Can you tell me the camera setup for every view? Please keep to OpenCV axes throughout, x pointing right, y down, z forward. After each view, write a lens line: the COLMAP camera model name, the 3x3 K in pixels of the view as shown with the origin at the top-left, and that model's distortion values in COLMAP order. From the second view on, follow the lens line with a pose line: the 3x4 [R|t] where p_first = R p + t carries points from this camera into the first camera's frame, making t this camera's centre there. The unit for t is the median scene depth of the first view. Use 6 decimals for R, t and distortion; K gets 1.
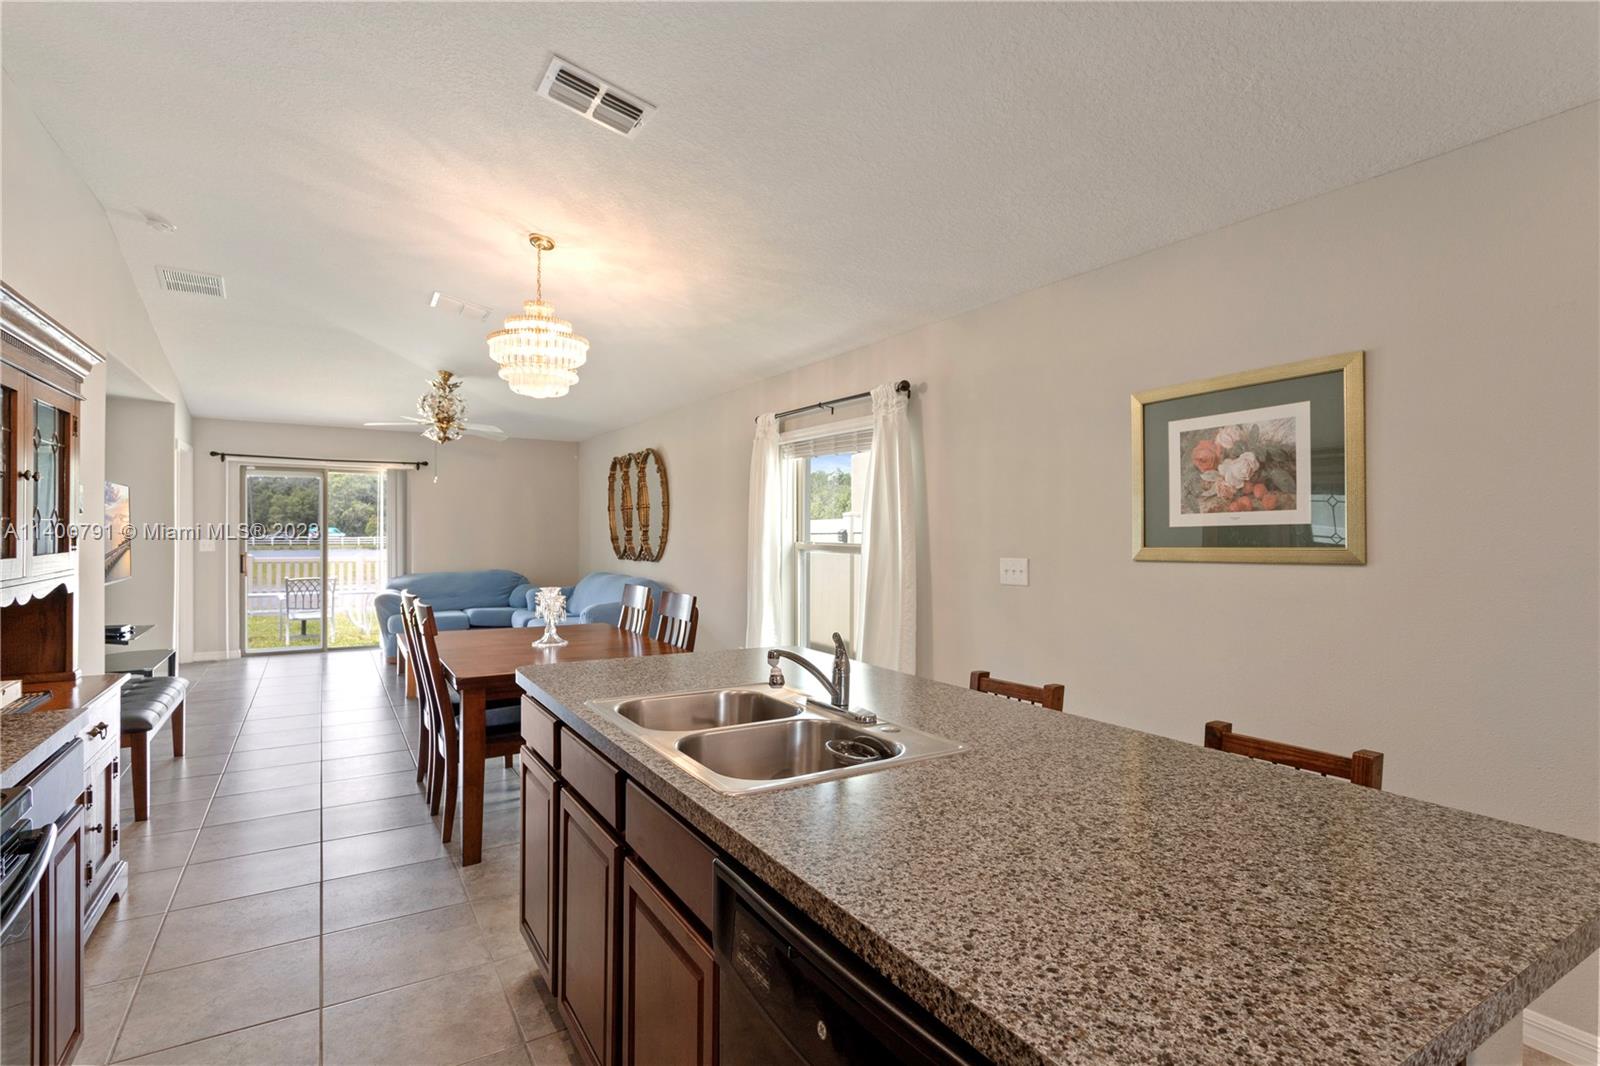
lens RADIAL K [[787.5, 0, 808.4], [0, 787.5, 535.7], [0, 0, 1]] dist [0.003143, -0.000072]
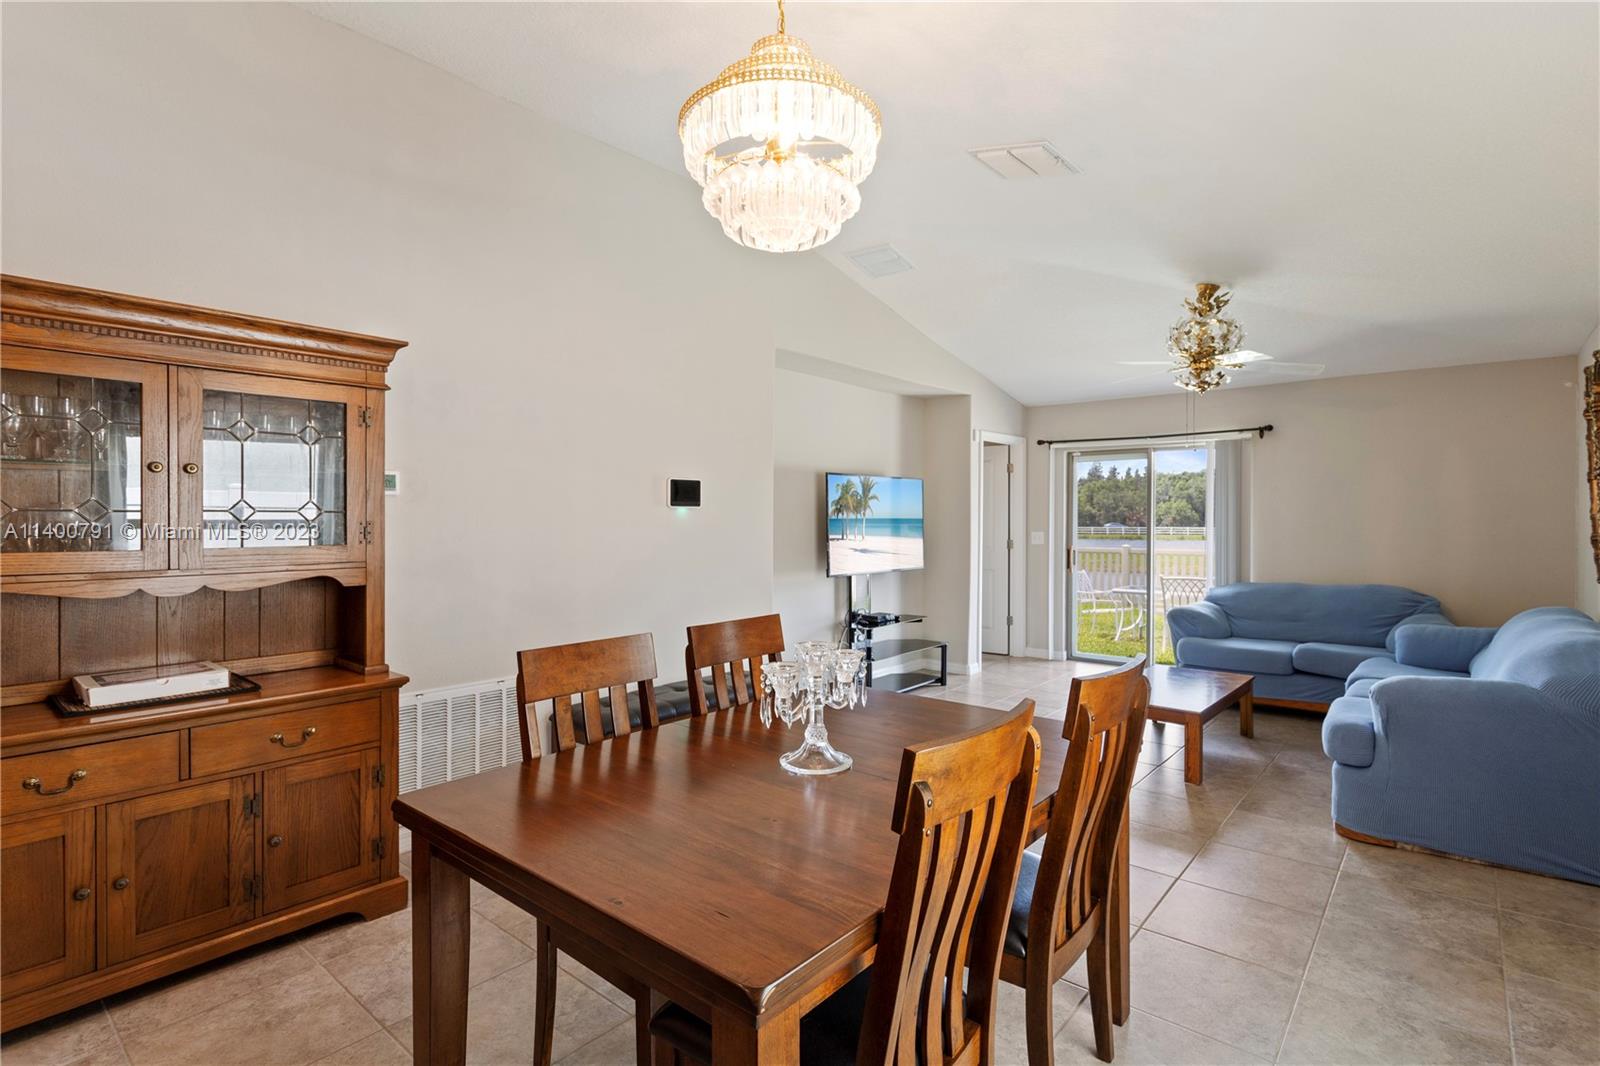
lens RADIAL K [[782.7, 0, 802.8], [0, 782.7, 525.3], [0, 0, 1]] dist [0.001511, 0.000501]
pose [[0.308547, 0.003006, -0.951204, 0.361250], [-0.005359, 0.999985, 0.001422, -0.018338], [0.951194, 0.004658, 0.308558, 2.596097]]
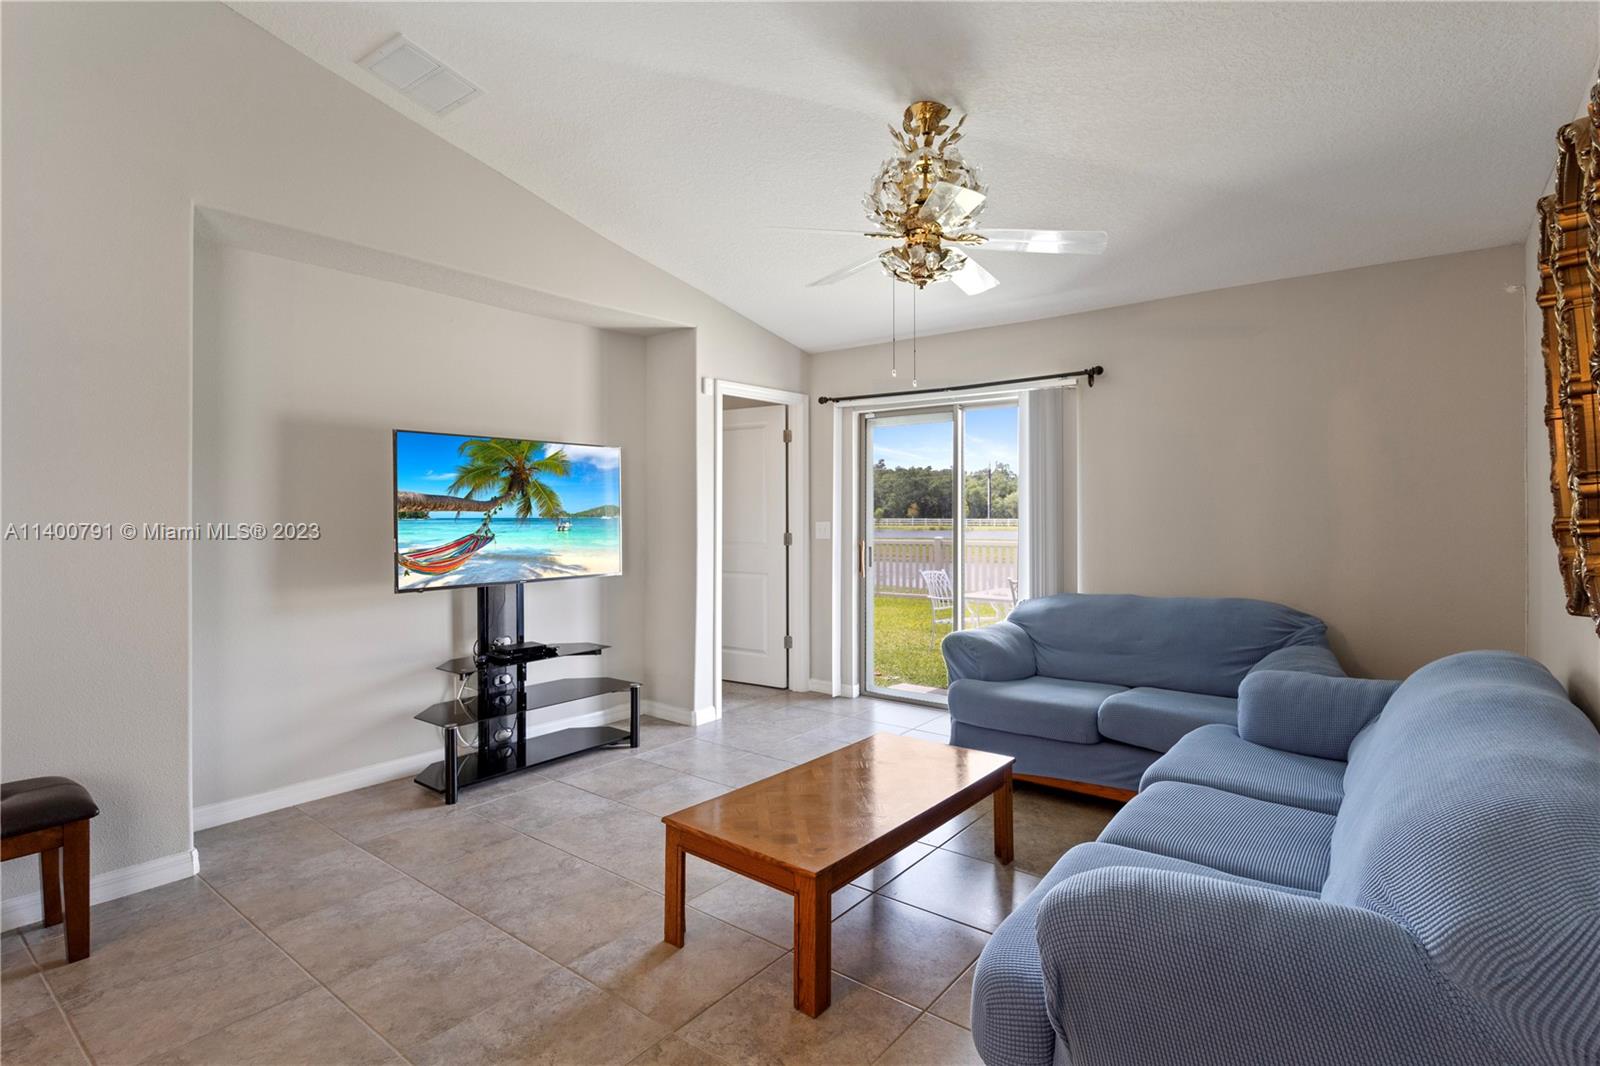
lens RADIAL K [[786.6, 0, 802.9], [0, 786.6, 513.5], [0, 0, 1]] dist [-0.002080, -0.000252]
pose [[0.342574, -0.003964, -0.939482, -0.606123], [-0.002176, 0.999985, -0.005012, 0.003960], [0.939488, 0.003761, 0.342561, 4.450871]]
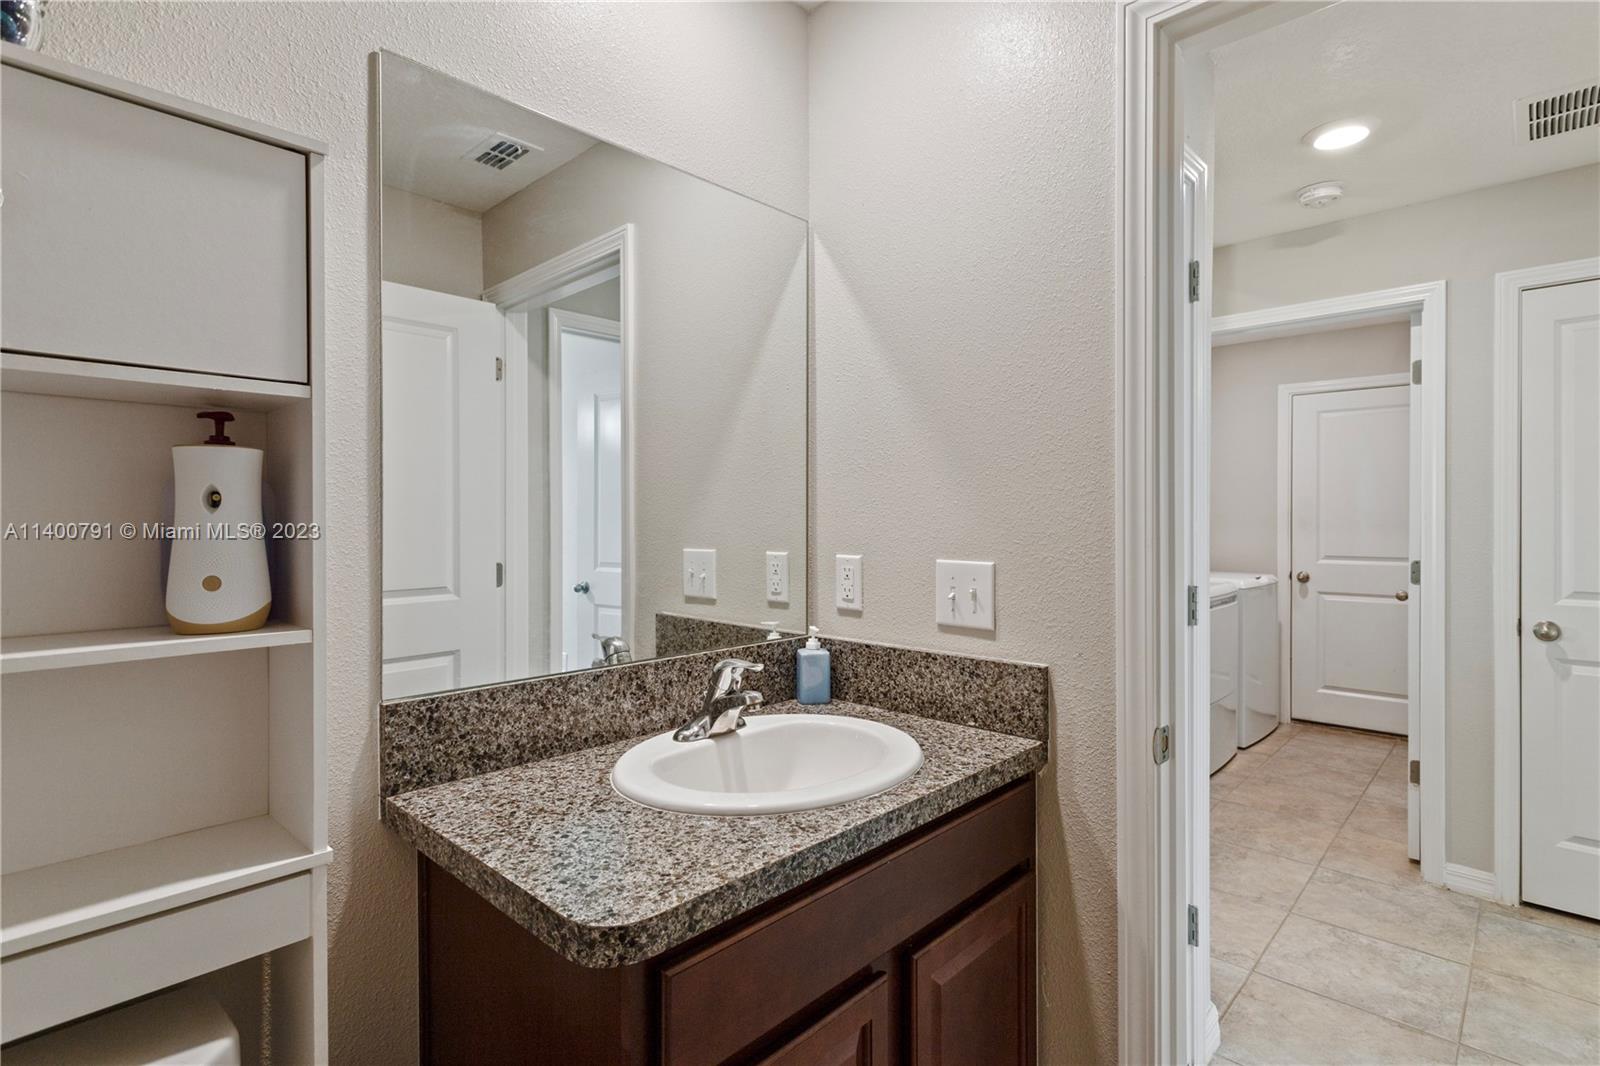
lens RADIAL K [[782.7, 0, 802.8], [0, 782.7, 525.3], [0, 0, 1]] dist [0.001511, 0.000501]
pose [[0.248764, -0.003930, -0.968556, 0.935981], [-0.001099, 0.999990, -0.004340, 0.044196], [0.968563, 0.002145, 0.248757, 0.625599]]
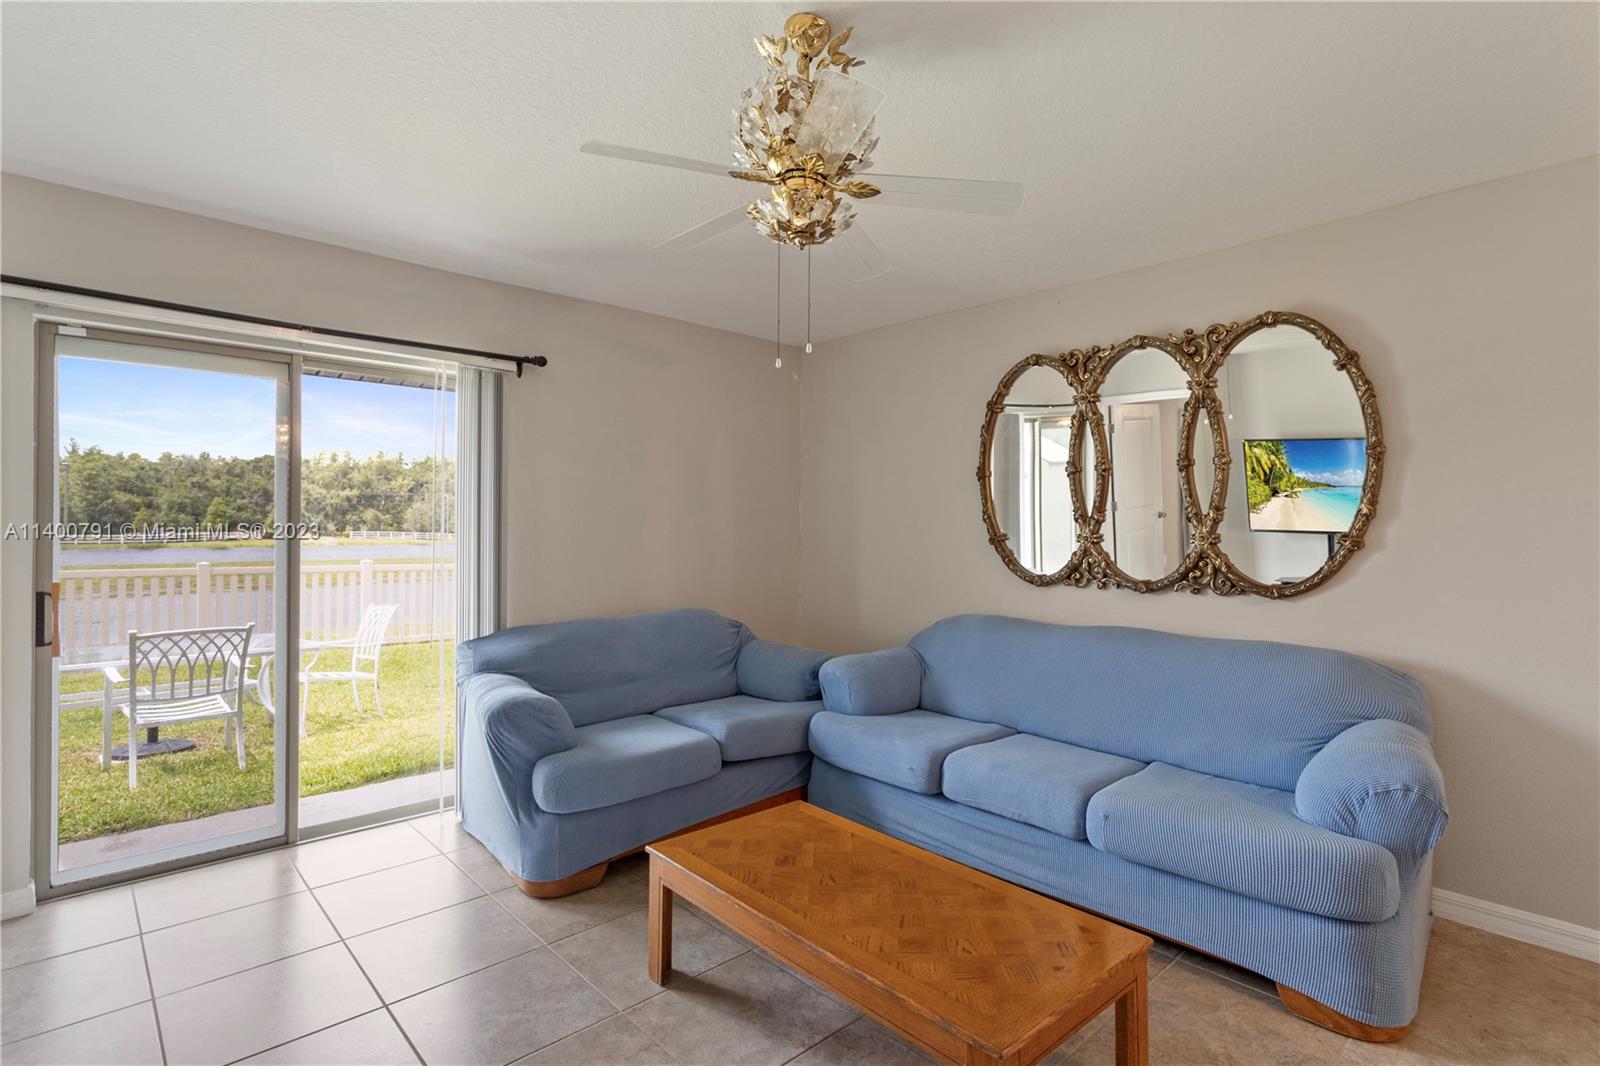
lens RADIAL K [[782.7, 0, 802.8], [0, 782.7, 525.3], [0, 0, 1]] dist [0.001511, 0.000501]
pose [[0.980337, 0.000157, 0.197333, -2.907485], [0.001089, 0.999980, -0.006206, -0.007036], [-0.197330, 0.006299, 0.980317, 3.802448]]
